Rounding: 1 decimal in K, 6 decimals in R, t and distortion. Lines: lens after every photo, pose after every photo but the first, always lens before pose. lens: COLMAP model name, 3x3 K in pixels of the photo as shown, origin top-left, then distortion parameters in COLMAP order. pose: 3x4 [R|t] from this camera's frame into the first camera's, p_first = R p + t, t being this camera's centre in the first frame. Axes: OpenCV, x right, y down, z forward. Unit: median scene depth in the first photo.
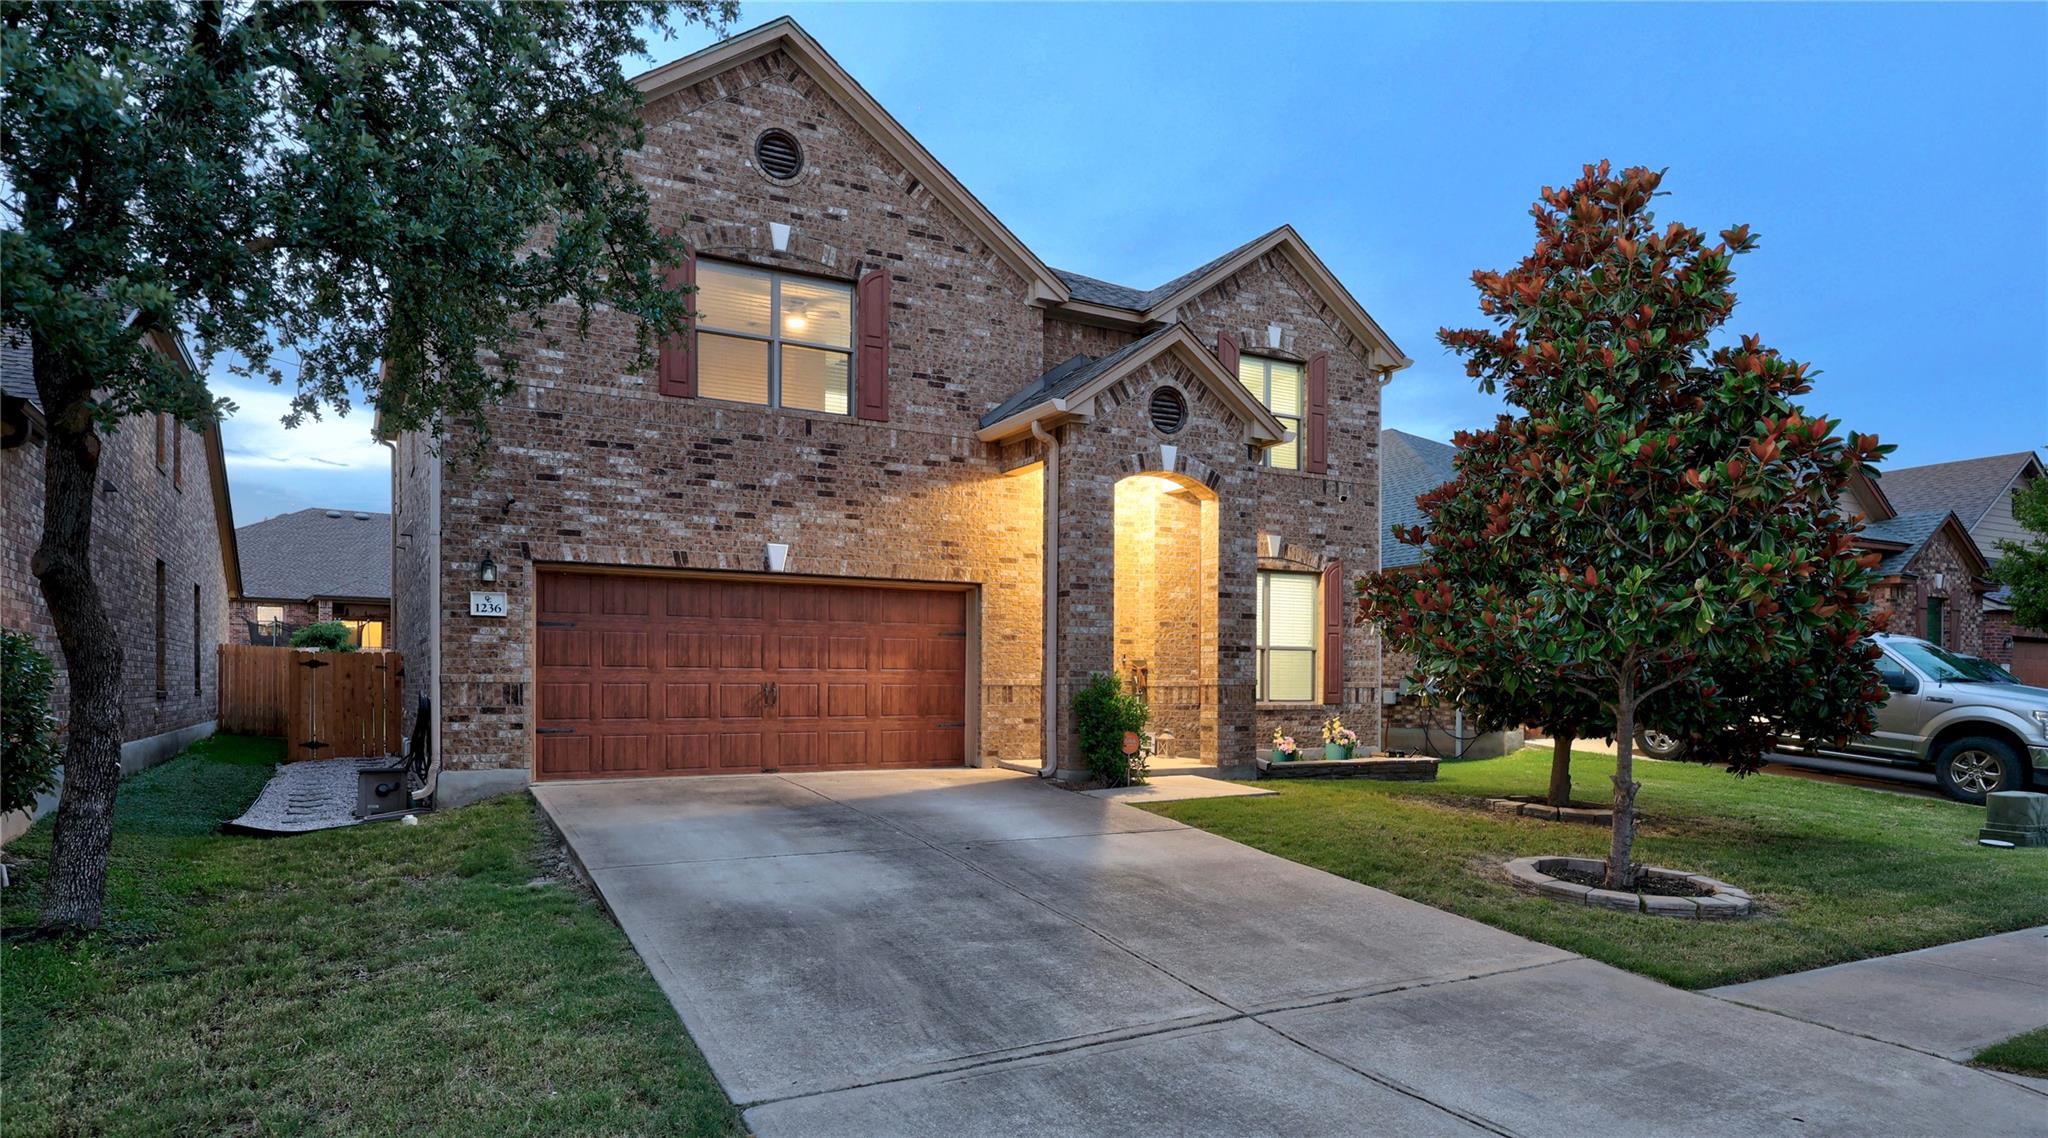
lens RADIAL K [[1197.6, 0, 1021.7], [0, 1197.6, 625.6], [0, 0, 1]] dist [-0.000931, -0.000013]
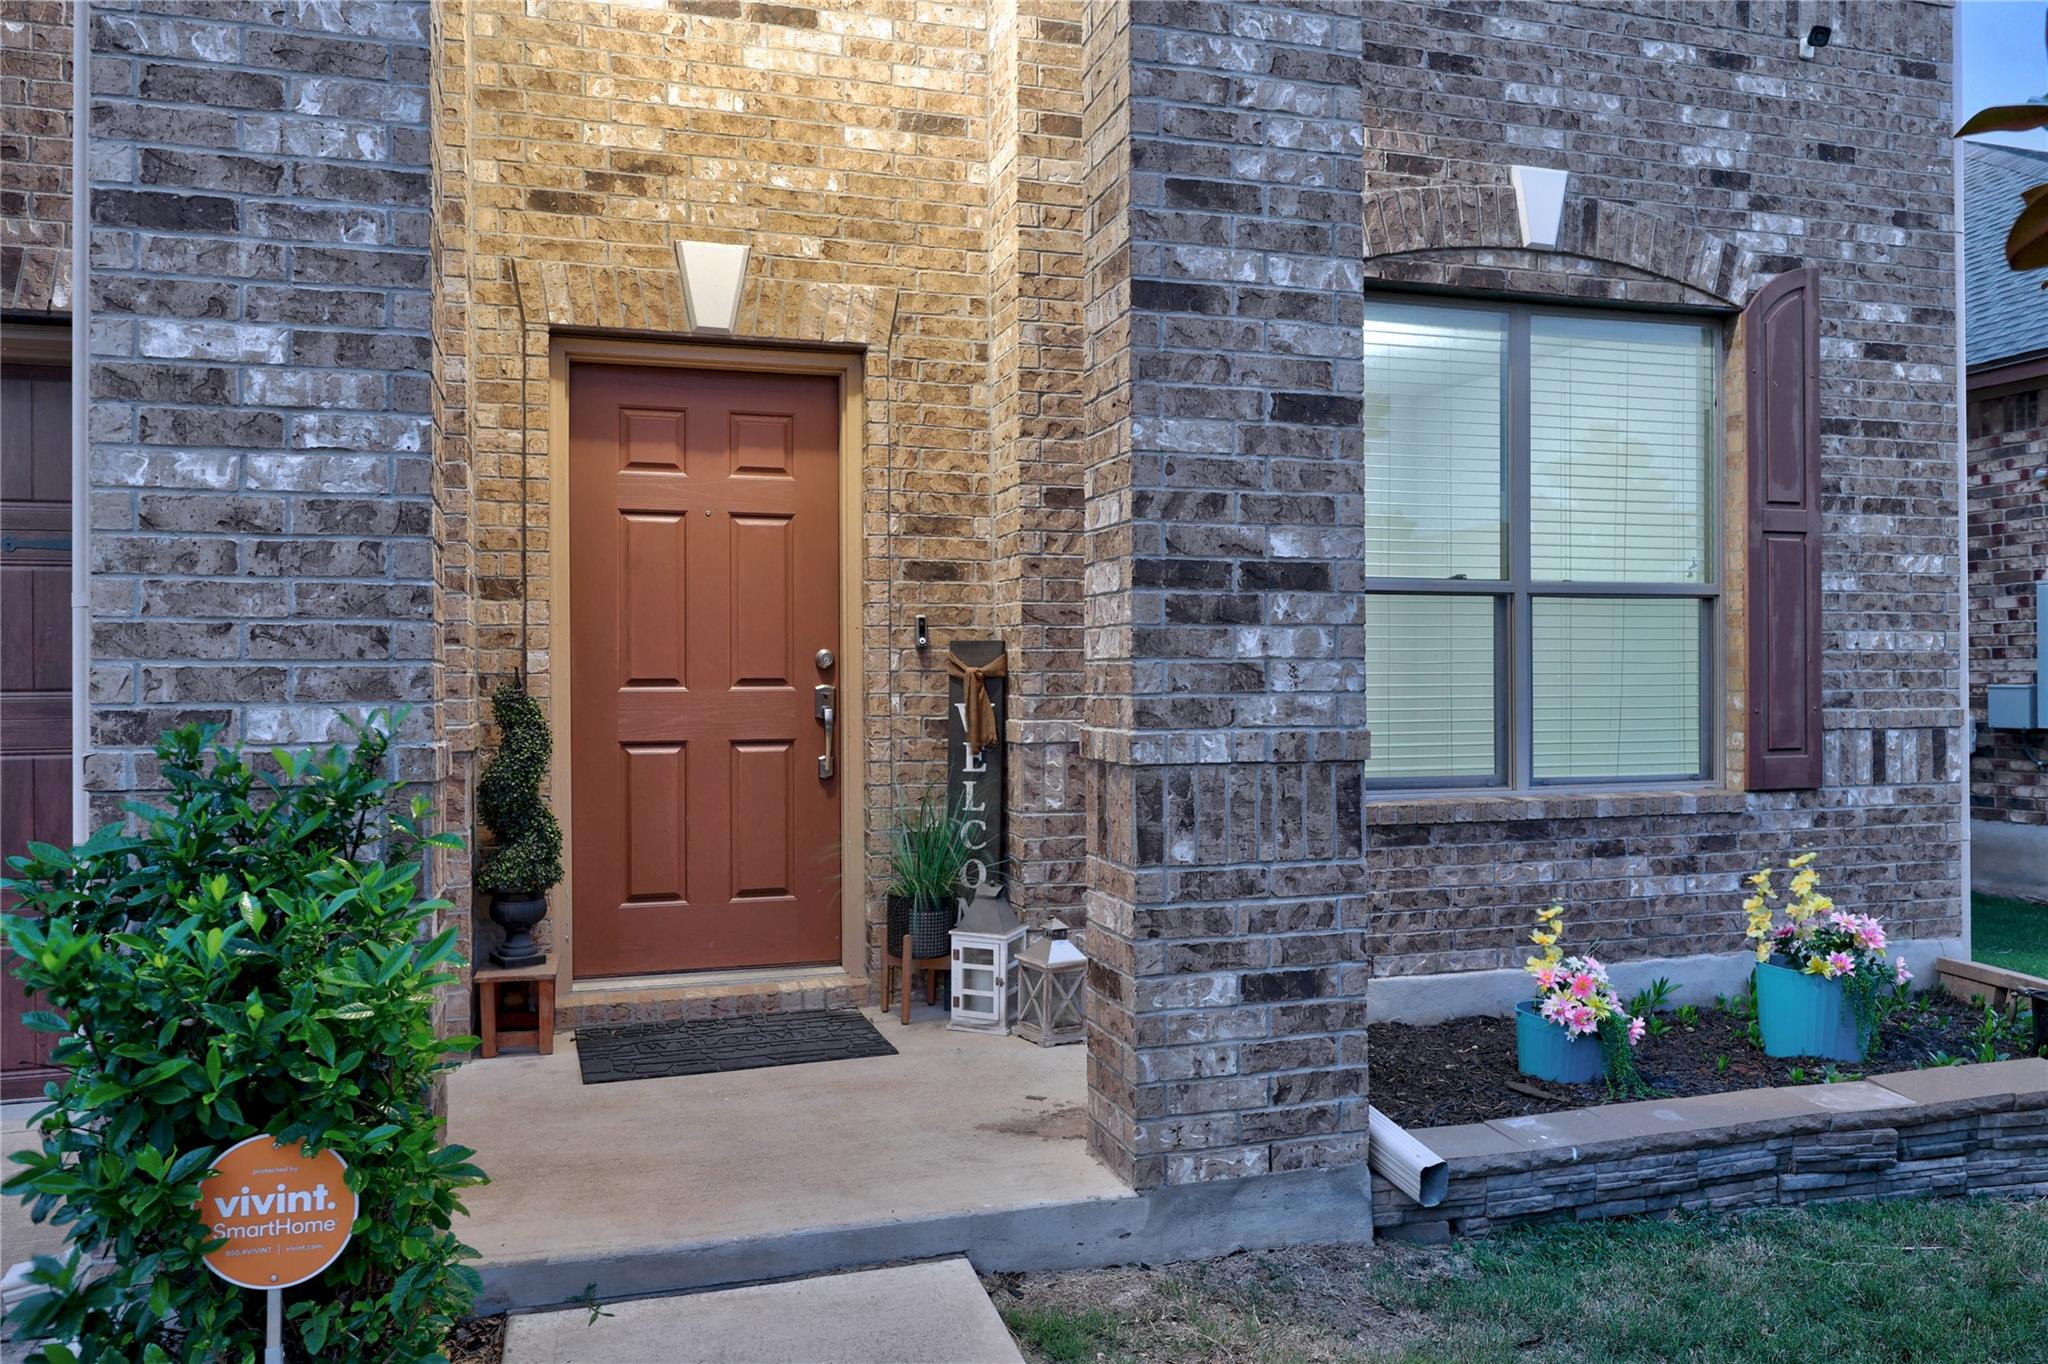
lens RADIAL K [[1521.2, 0, 1029.9], [0, 1521.2, 629.0], [0, 0, 1]] dist [0.006412, 0.000281]
pose [[0.979211, -0.016724, -0.202155, 0.213021], [0.020543, 0.999648, 0.016807, 0.025397], [0.201803, -0.020611, 0.979209, 0.822038]]
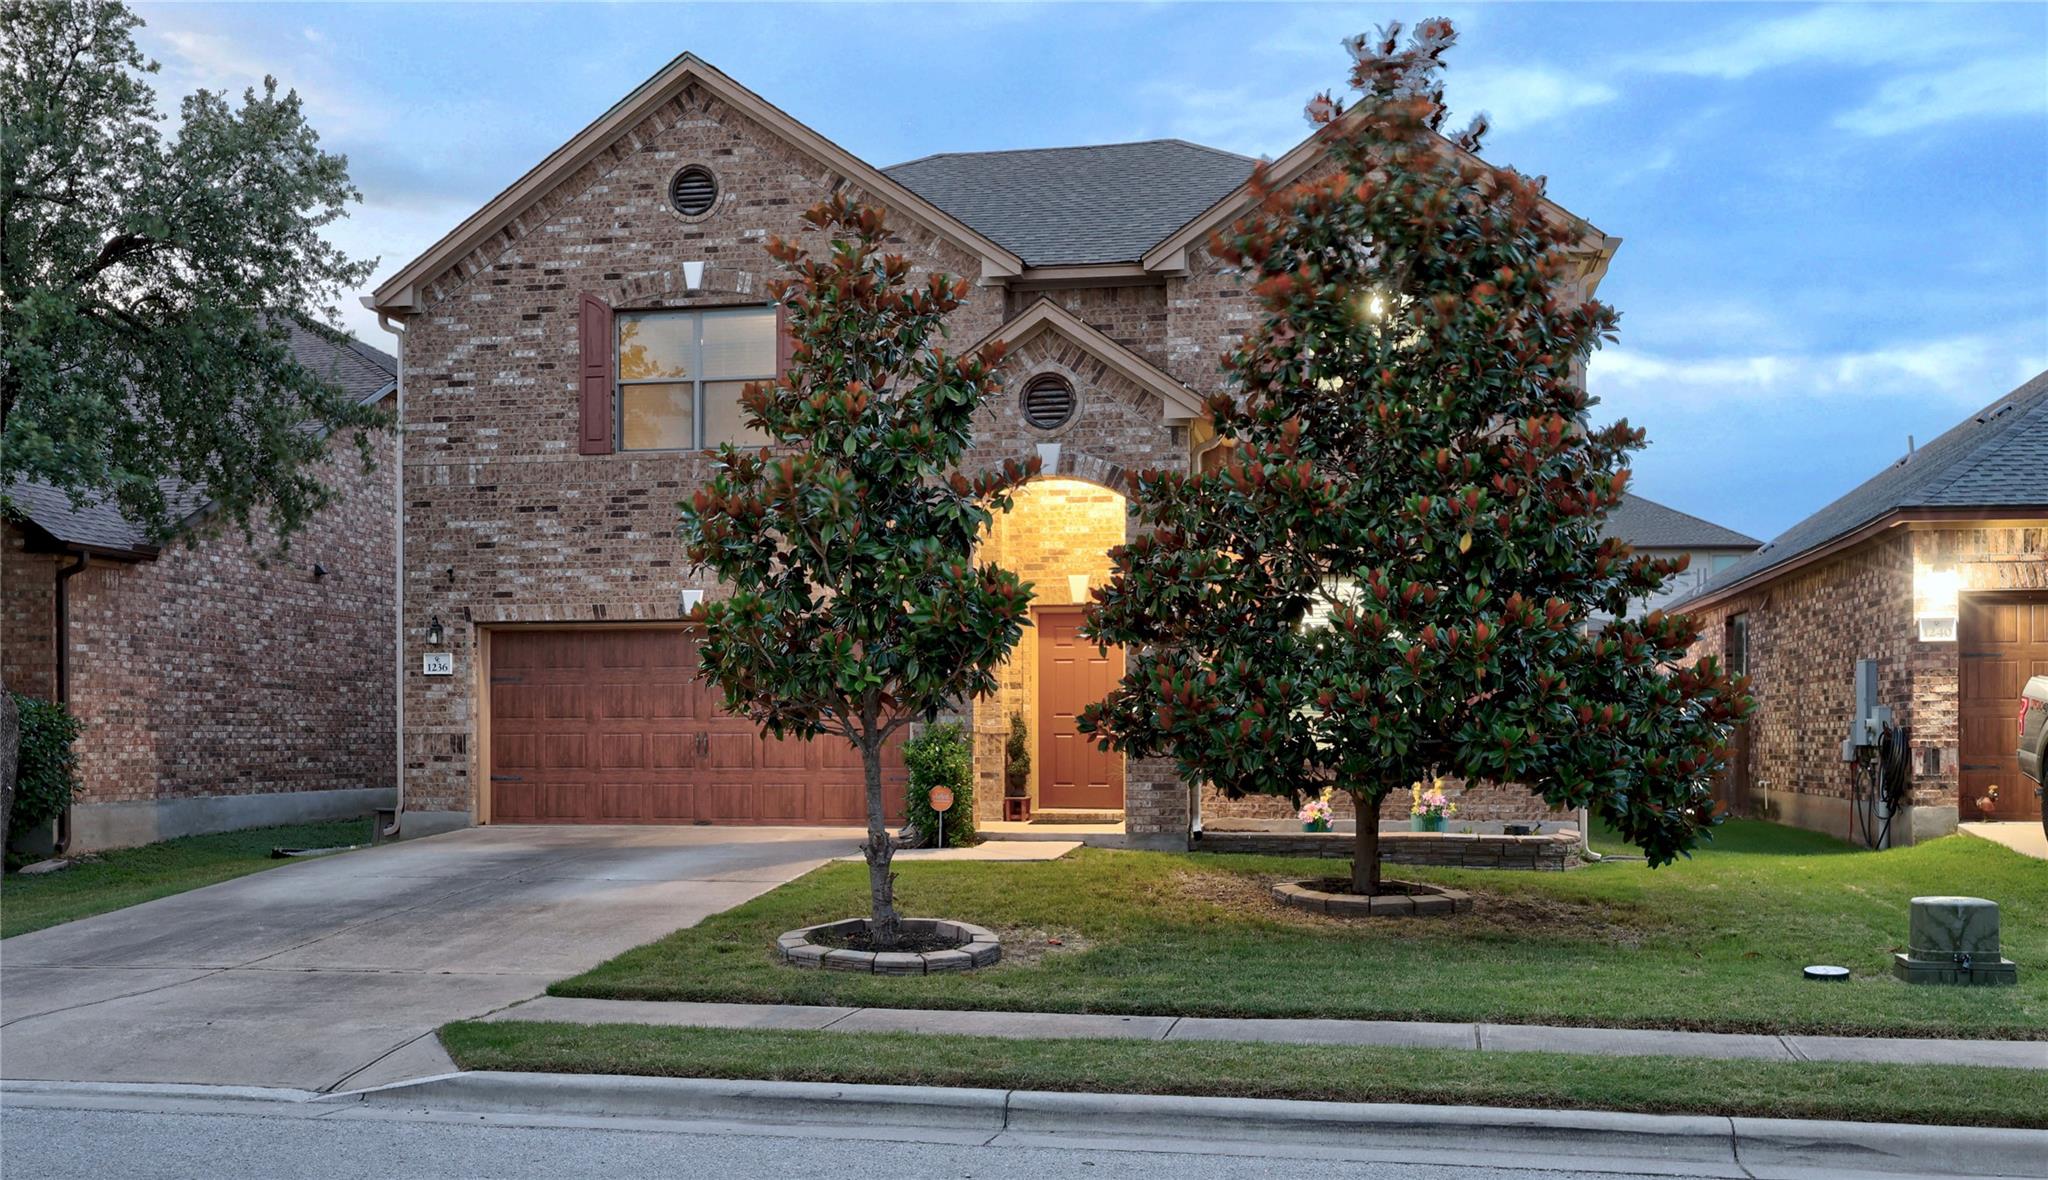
lens RADIAL K [[2033.0, 0, 1024.0], [0, 2033.0, 590.0], [0, 0, 1]] dist [-0.003059, -0.003716]
pose [[0.766660, -0.051482, -0.639986, 1.072438], [0.035989, 0.998659, -0.037223, 0.003277], [0.641044, 0.005505, 0.767484, -0.099742]]
